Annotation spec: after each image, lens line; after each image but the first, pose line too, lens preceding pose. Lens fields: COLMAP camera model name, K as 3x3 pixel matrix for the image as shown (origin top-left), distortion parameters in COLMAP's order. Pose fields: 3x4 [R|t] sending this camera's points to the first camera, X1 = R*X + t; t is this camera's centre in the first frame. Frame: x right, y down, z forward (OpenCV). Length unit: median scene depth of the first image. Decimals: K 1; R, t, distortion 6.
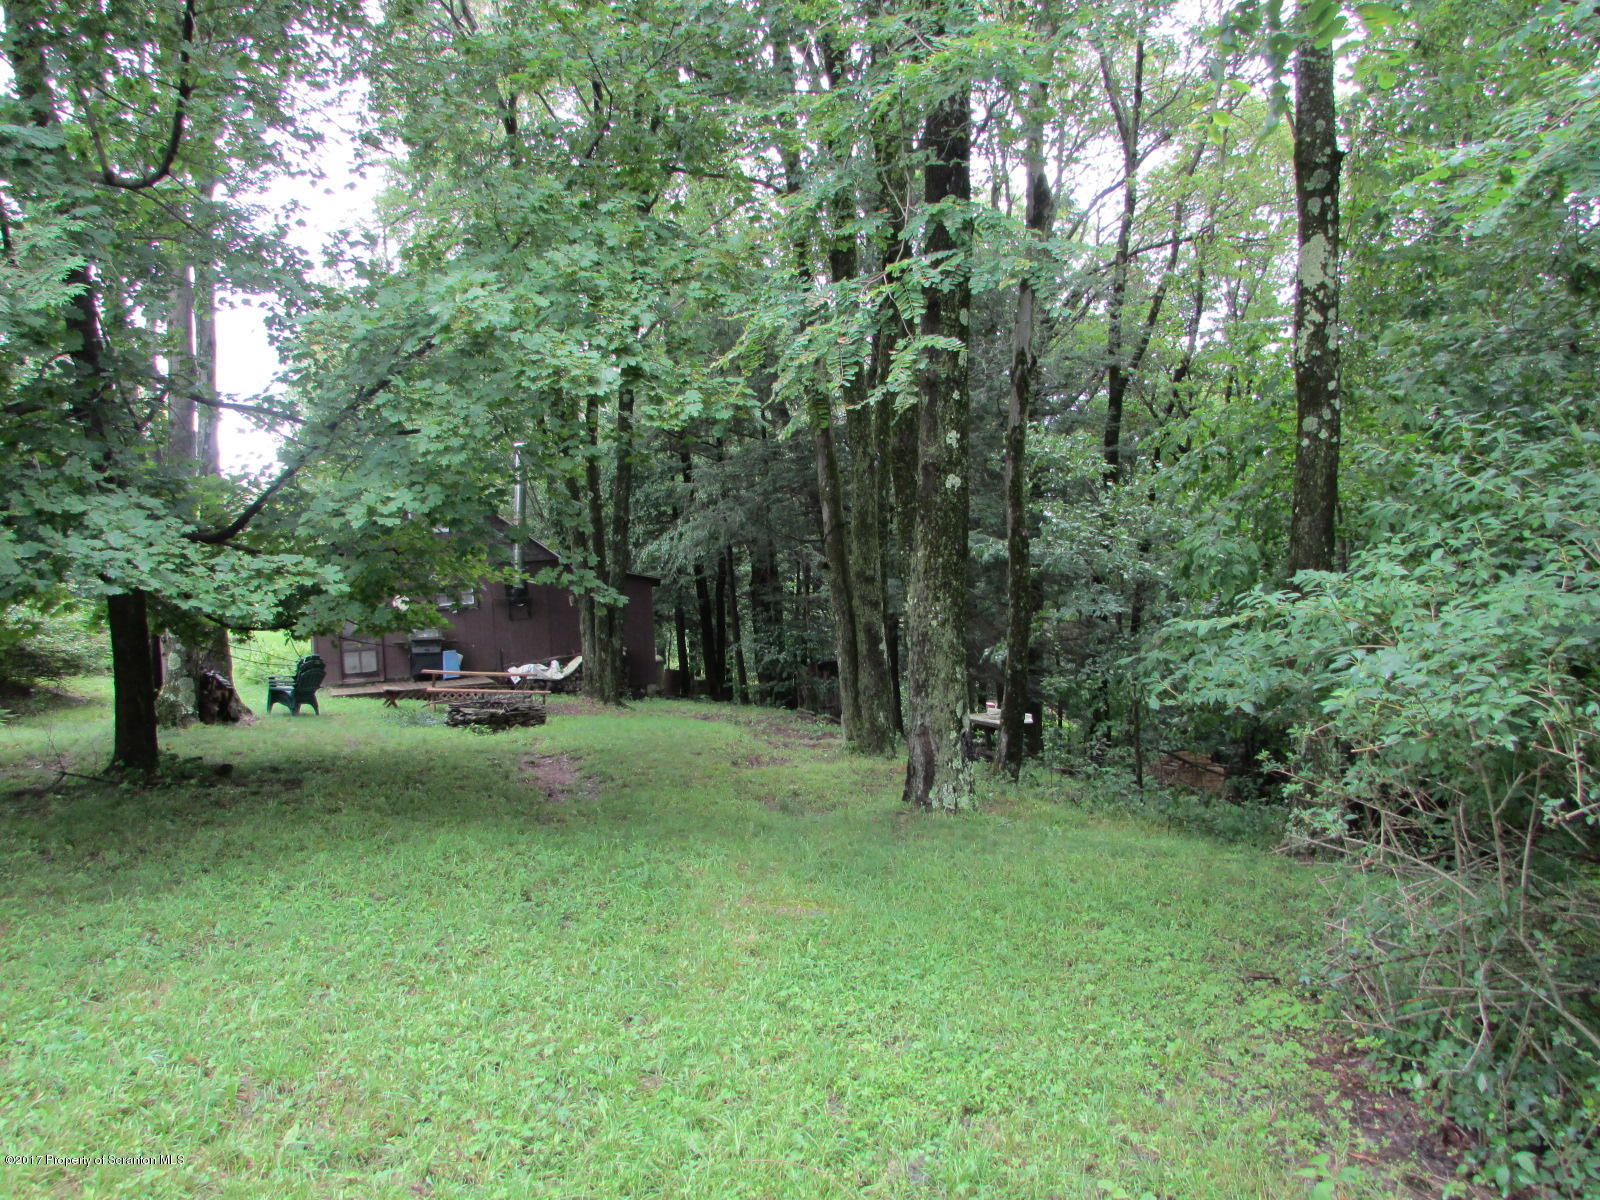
lens RADIAL K [[1142.0, 0, 803.9], [0, 1142.0, 602.0], [0, 0, 1]] dist [-0.027835, 0.003656]
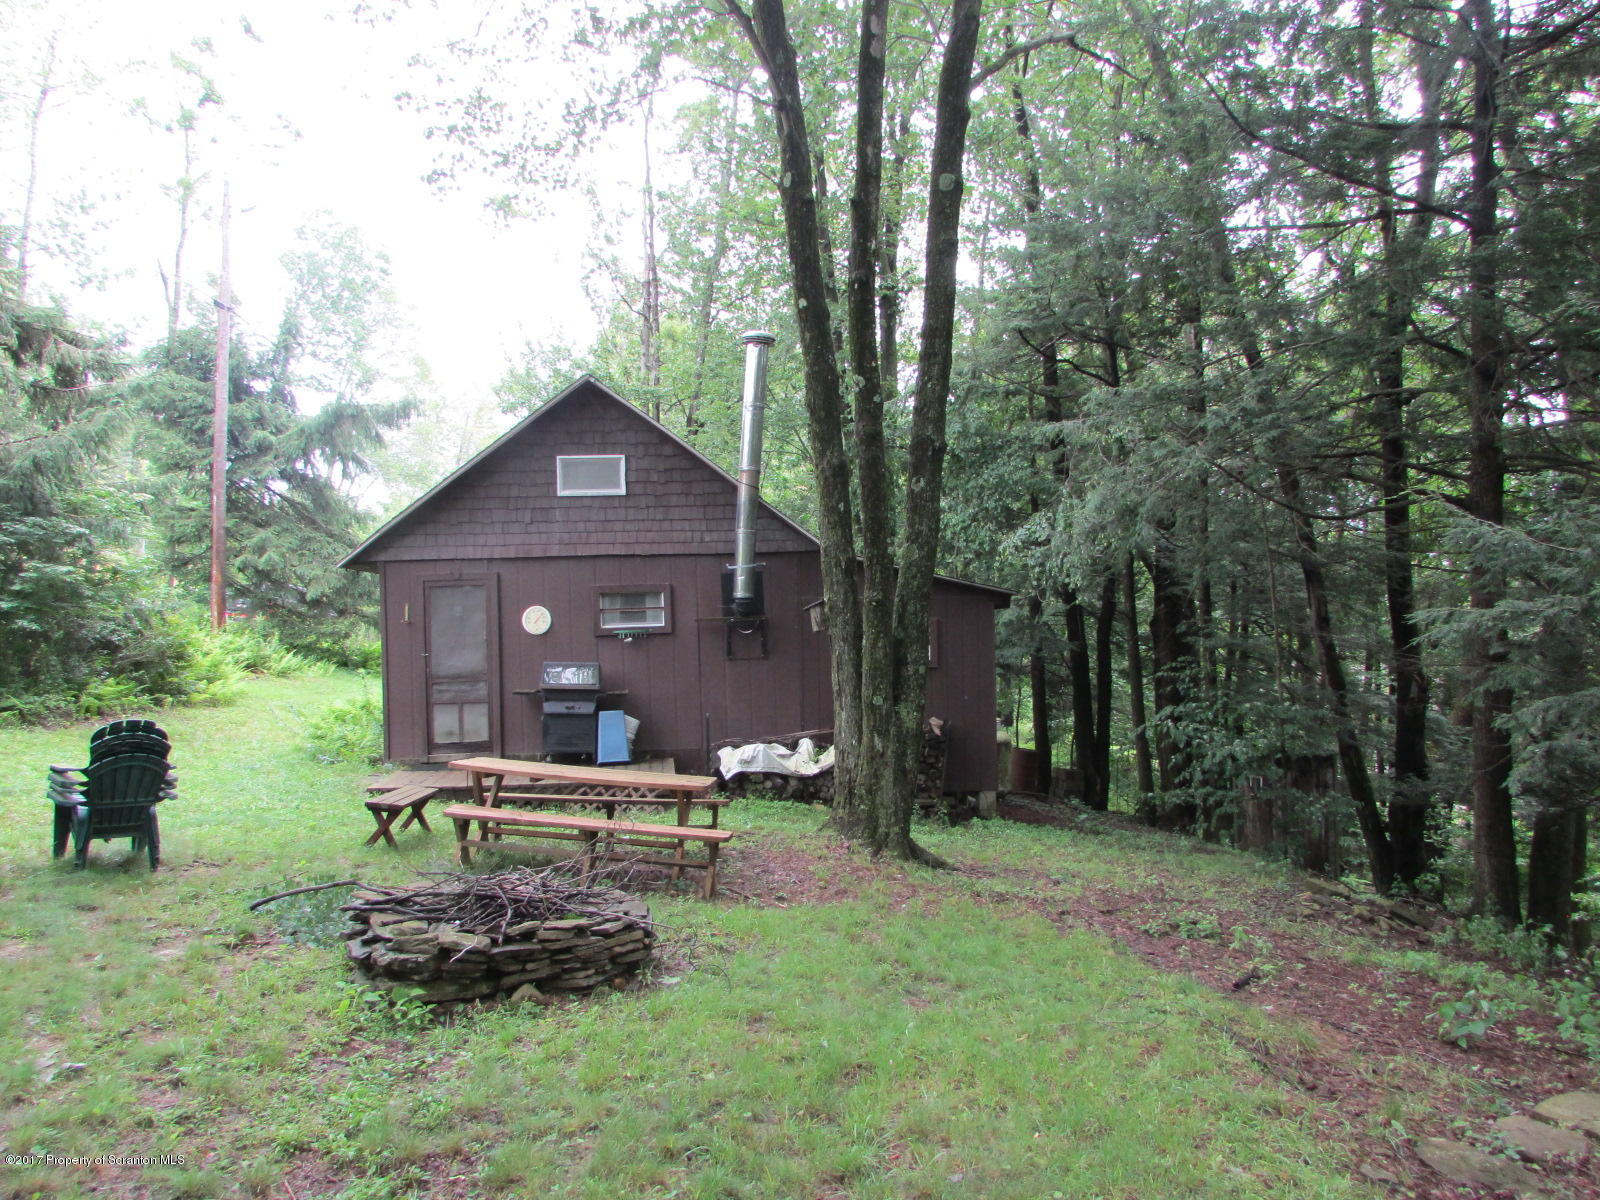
lens RADIAL K [[1142.0, 0, 805.6], [0, 1142.0, 598.9], [0, 0, 1]] dist [-0.027835, 0.003656]
pose [[0.954050, 0.023726, -0.298706, -0.061516], [-0.038369, 0.998327, -0.043251, 0.009196], [0.297180, 0.052724, 0.953365, 0.493324]]
